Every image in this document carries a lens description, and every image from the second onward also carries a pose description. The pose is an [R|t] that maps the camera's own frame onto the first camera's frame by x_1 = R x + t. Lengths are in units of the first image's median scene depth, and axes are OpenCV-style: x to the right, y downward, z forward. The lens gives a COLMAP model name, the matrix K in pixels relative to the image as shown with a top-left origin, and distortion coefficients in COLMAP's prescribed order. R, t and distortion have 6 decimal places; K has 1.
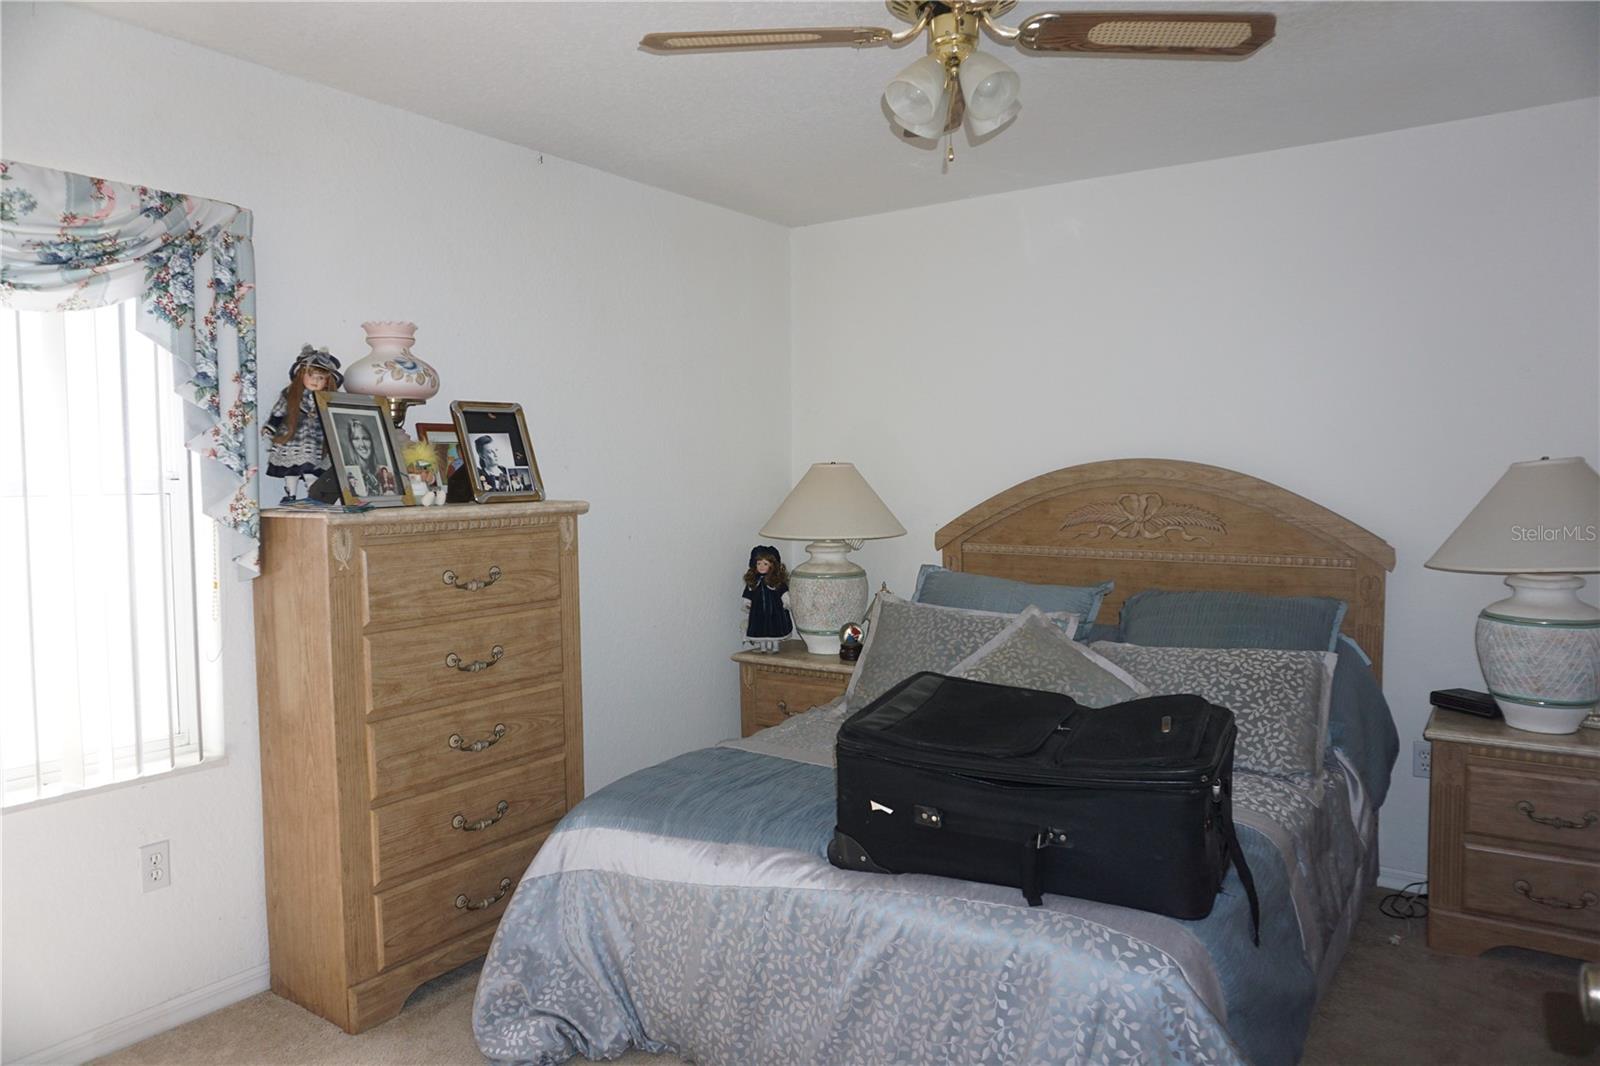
lens RADIAL K [[1080.2, 0, 800.2], [0, 1080.2, 535.5], [0, 0, 1]] dist [-0.044807, 0.031648]
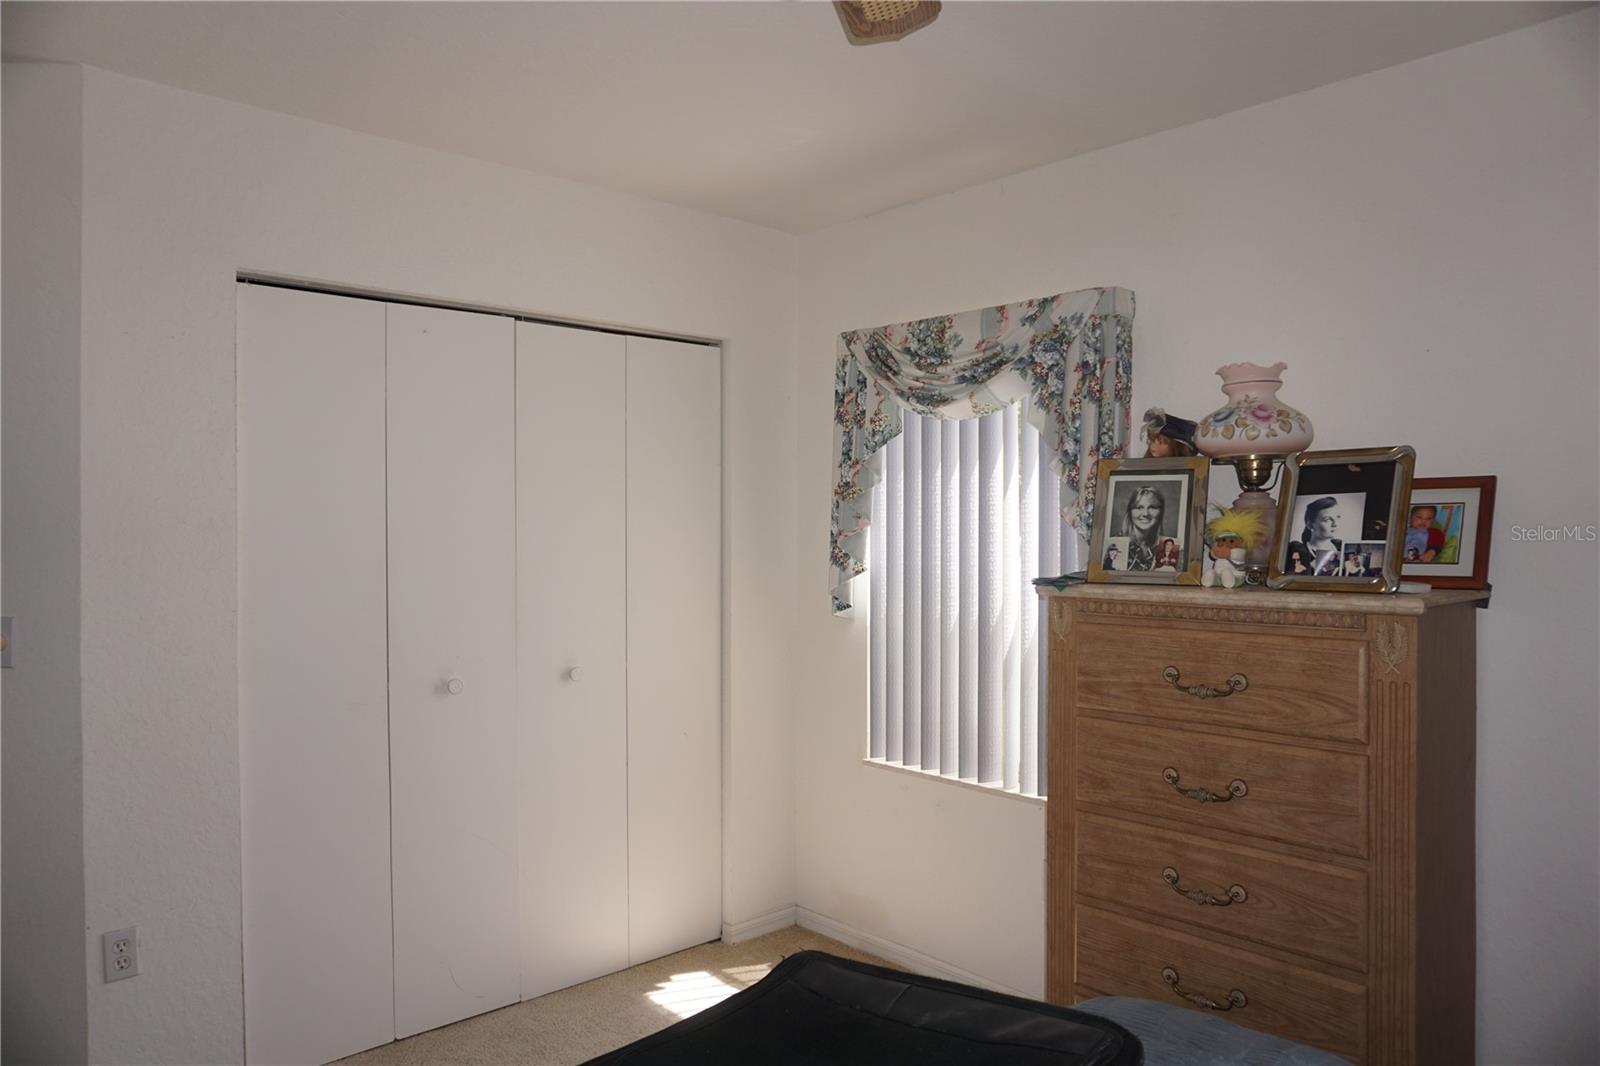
lens RADIAL K [[1080.2, 0, 800.2], [0, 1080.2, 535.5], [0, 0, 1]] dist [-0.044807, 0.031648]
pose [[-0.225662, 0.017289, -0.974052, 0.522818], [-0.055872, 0.997967, 0.030657, -0.074647], [0.972602, 0.061340, -0.224237, 0.881452]]
